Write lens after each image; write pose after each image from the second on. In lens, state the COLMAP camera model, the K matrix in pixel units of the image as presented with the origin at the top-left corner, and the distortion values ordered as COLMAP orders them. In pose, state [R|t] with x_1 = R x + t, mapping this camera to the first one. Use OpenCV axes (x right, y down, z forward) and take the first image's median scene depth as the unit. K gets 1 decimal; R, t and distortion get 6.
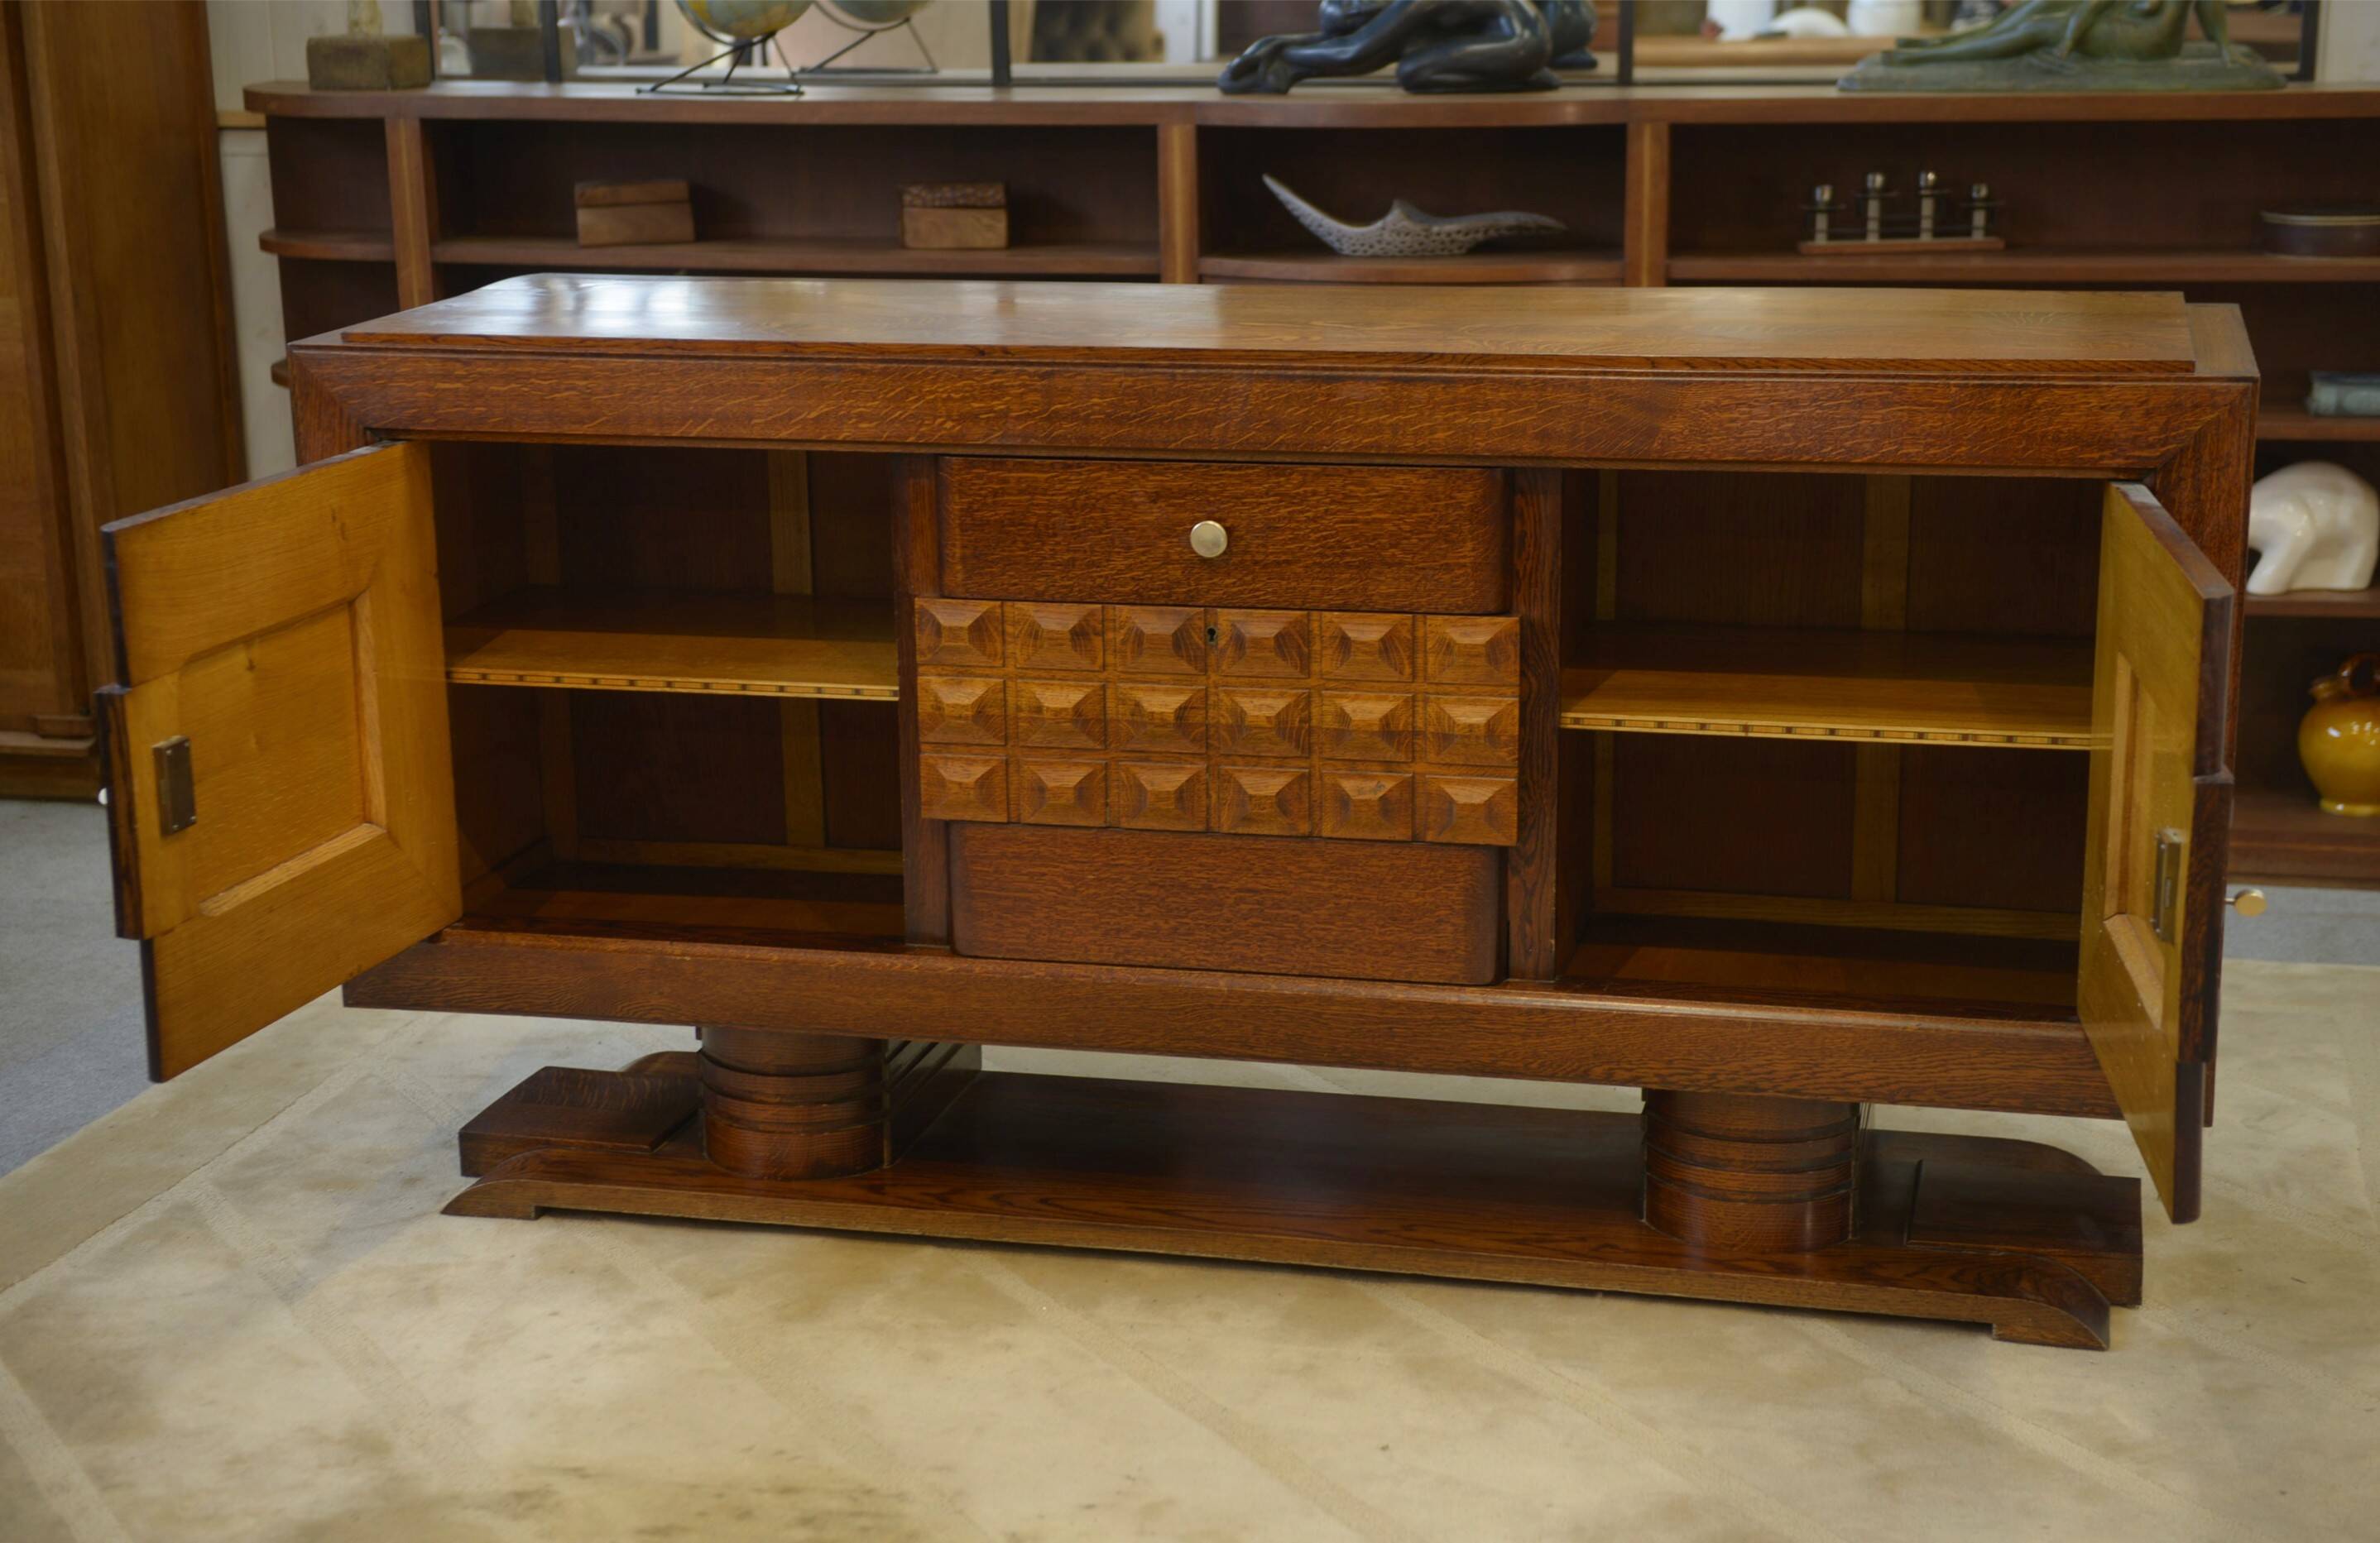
lens RADIAL K [[3520.8, 0, 1208.2], [0, 3520.8, 804.8], [0, 0, 1]] dist [0.126239, -0.022855]
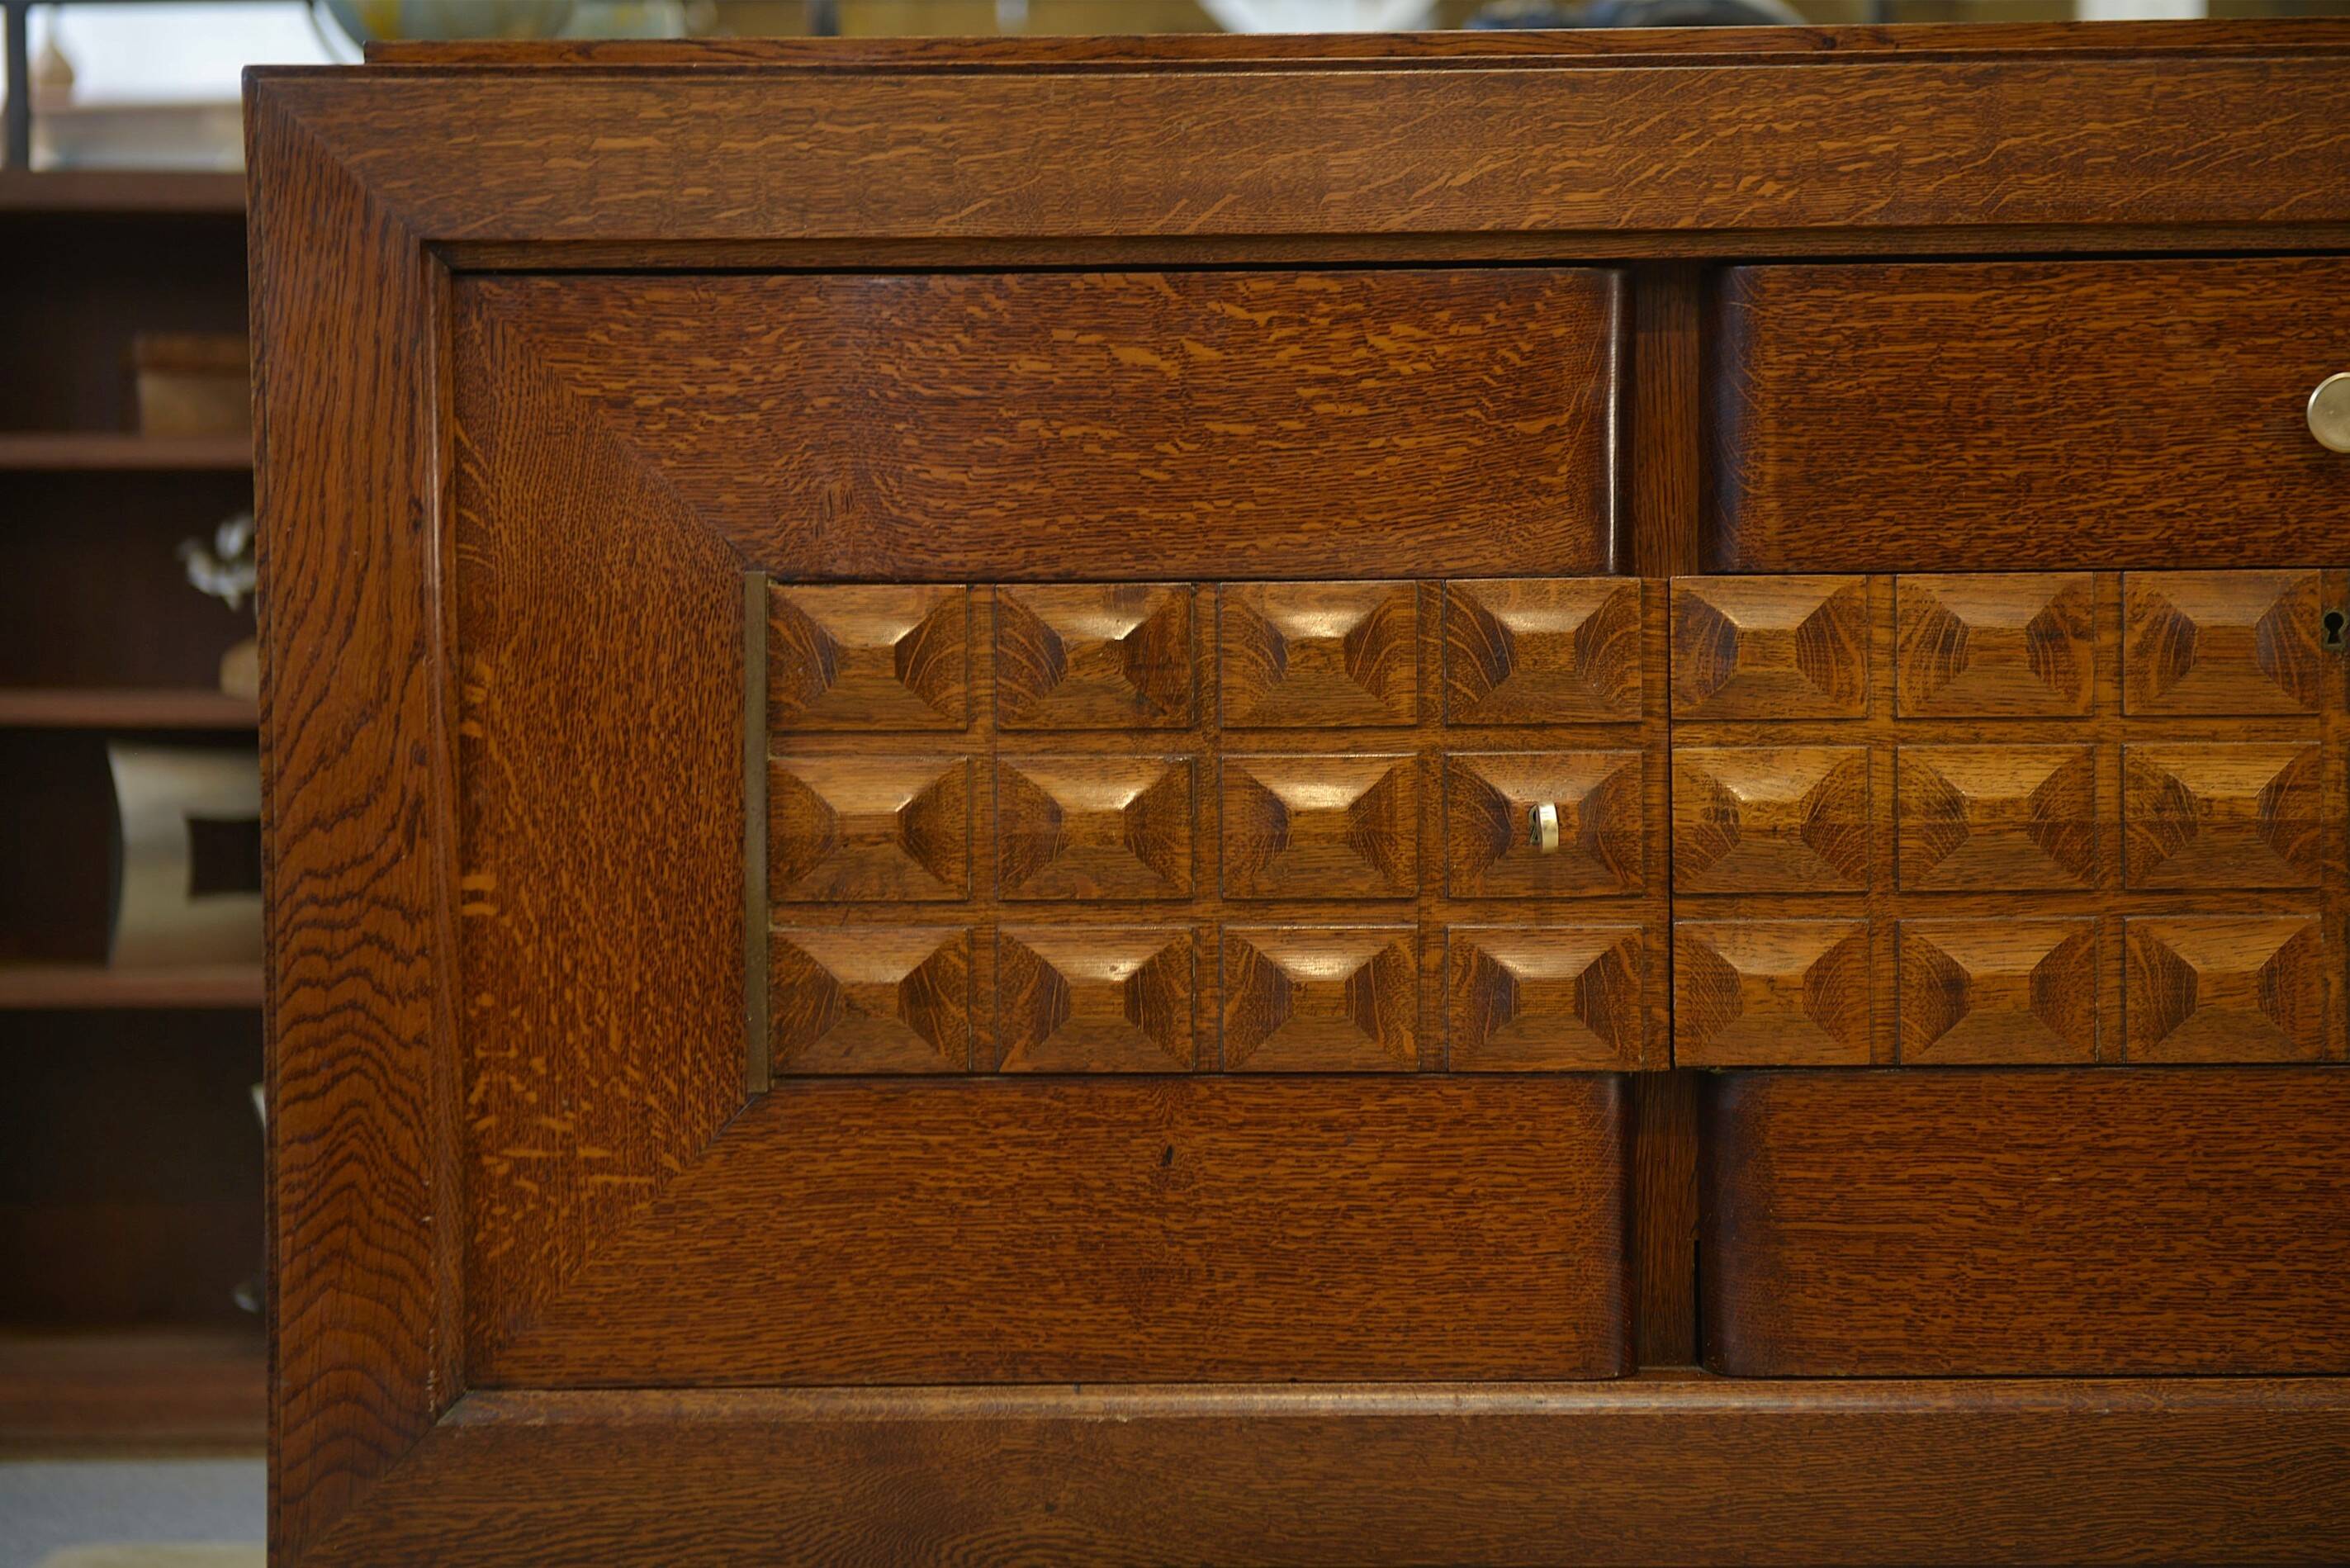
lens RADIAL K [[4442.4, 0, 1175.0], [0, 4442.4, 784.0], [0, 0, 1]] dist [0.153816, -0.624148]
pose [[0.974836, -0.003158, 0.222900, -0.278626], [0.052411, 0.975119, -0.215399, 0.090991], [-0.216674, 0.221661, 0.950747, 0.467524]]
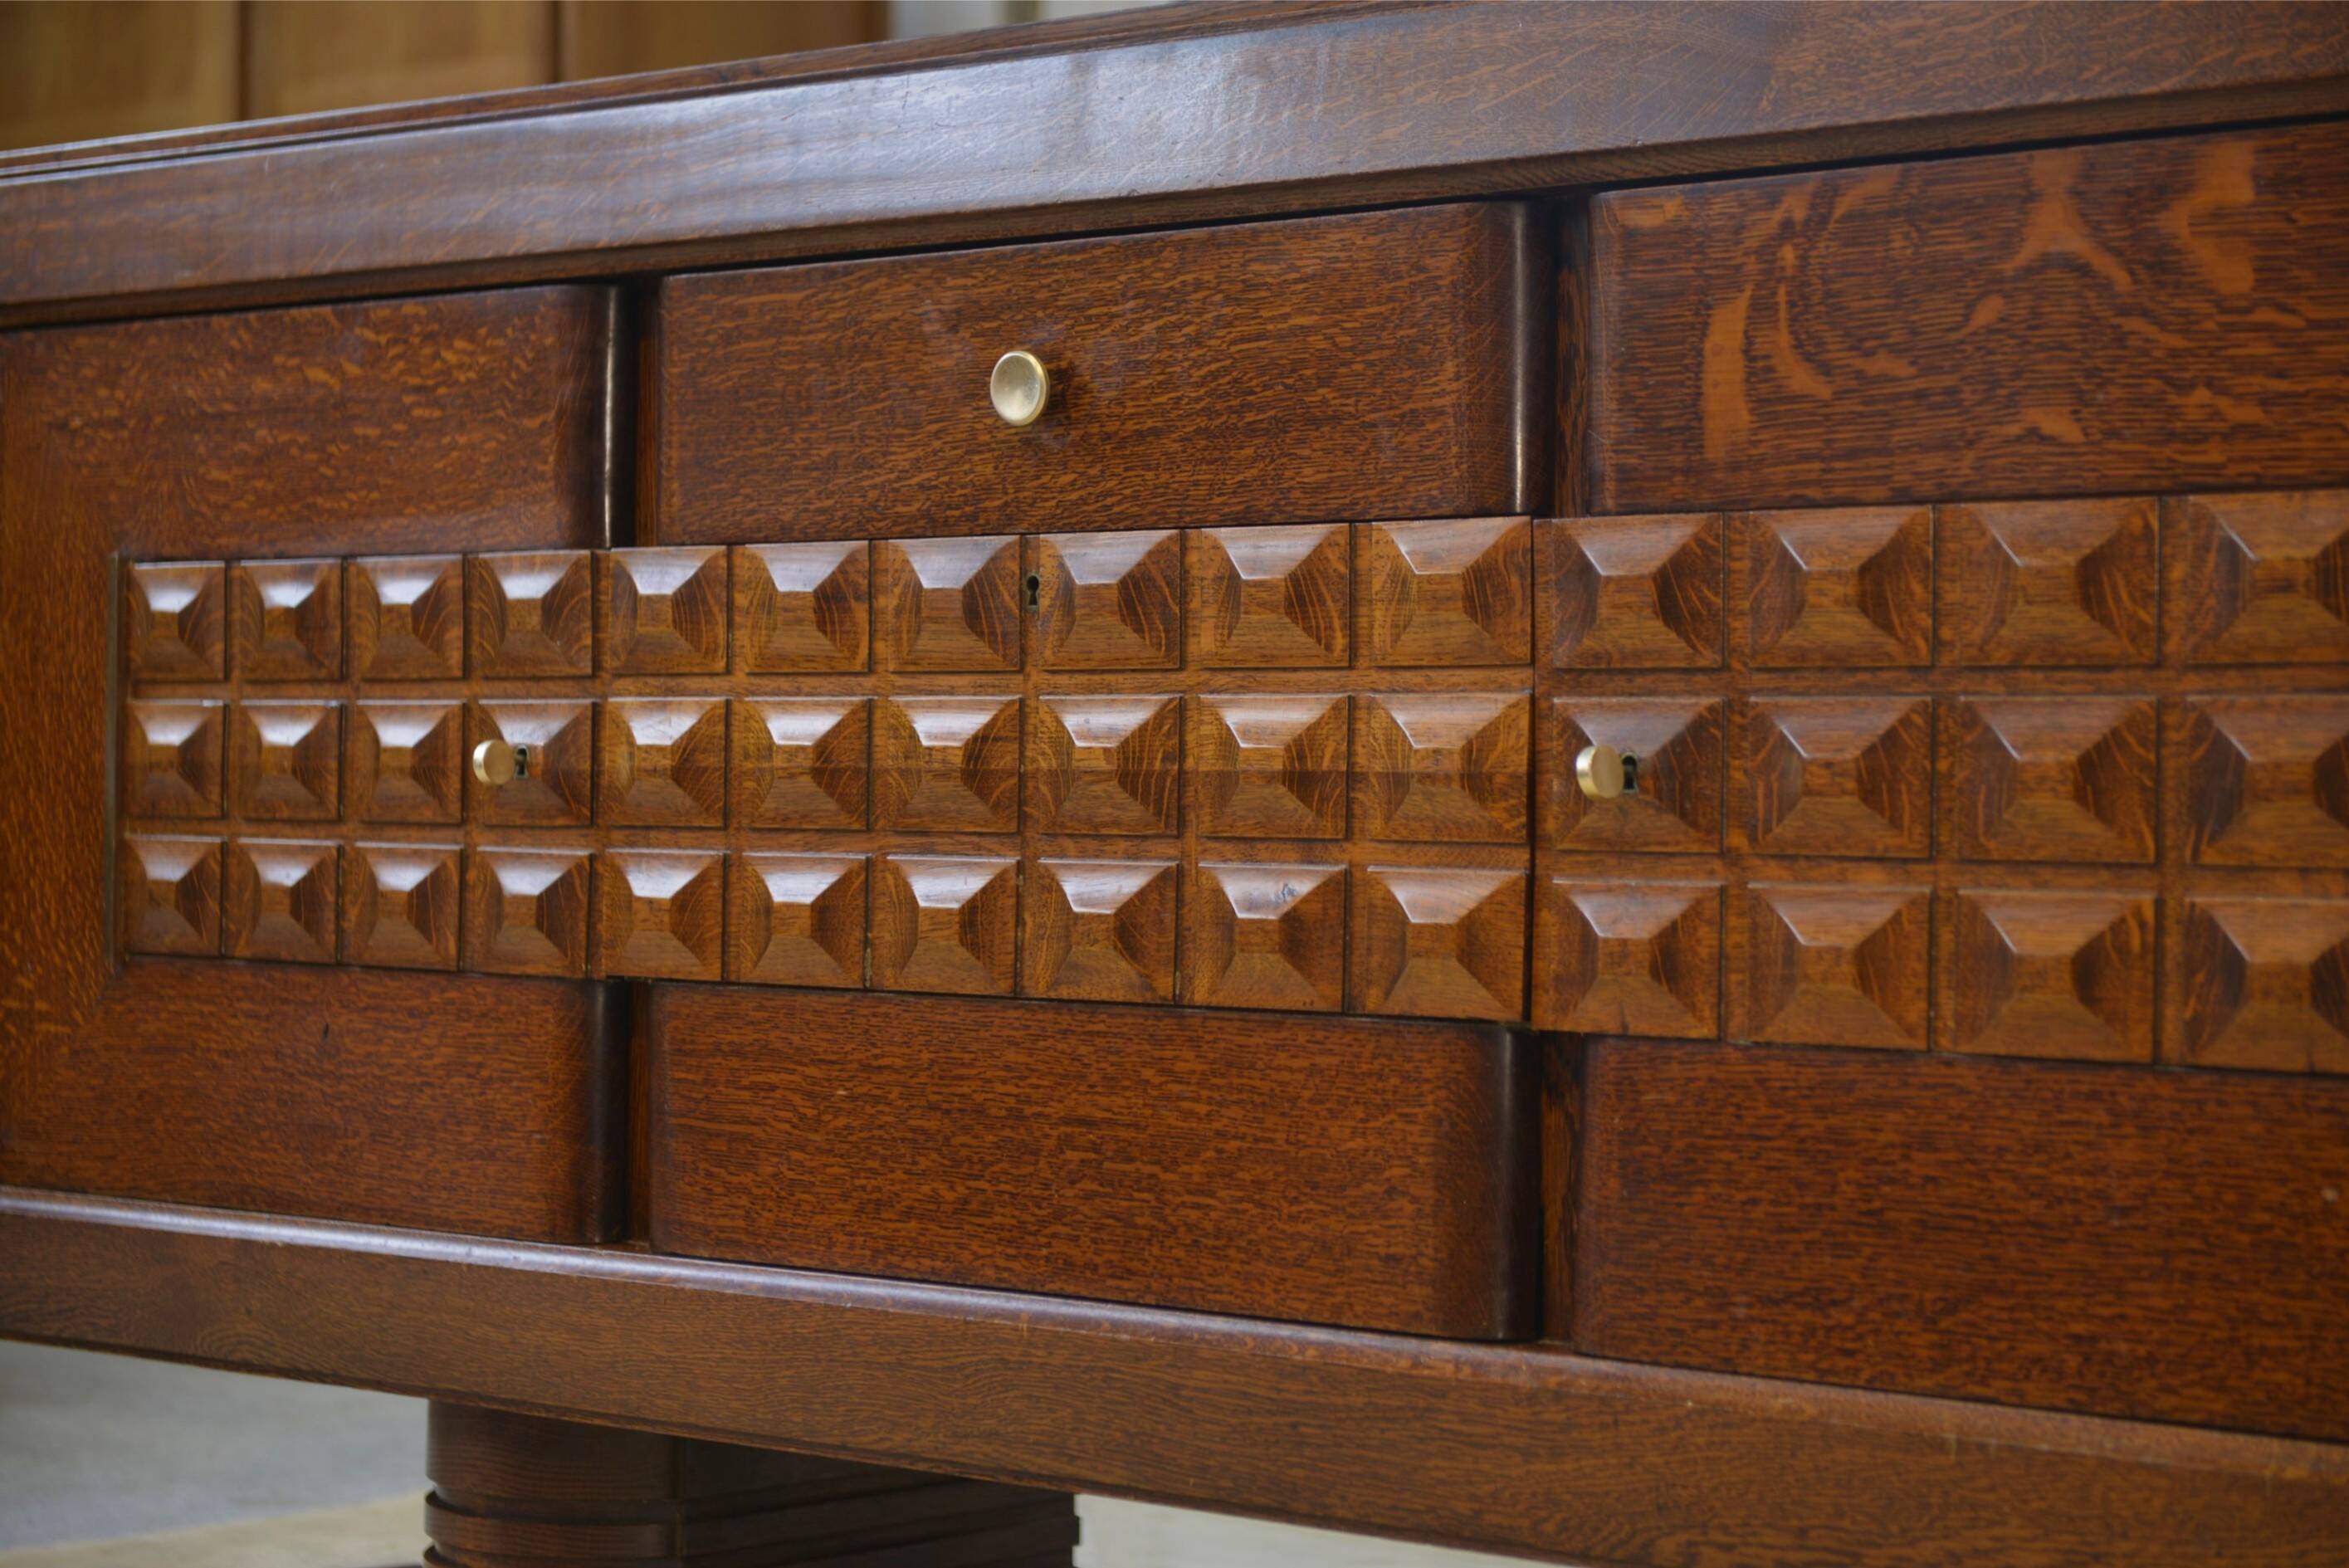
lens RADIAL K [[4601.2, 0, 1215.2], [0, 4601.2, 786.6], [0, 0, 1]] dist [0.155241, -0.619596]
pose [[0.890404, 0.023143, -0.454583, 0.318190], [-0.134210, 0.967654, -0.213618, 0.113655], [0.434936, 0.251216, 0.864709, 0.448176]]
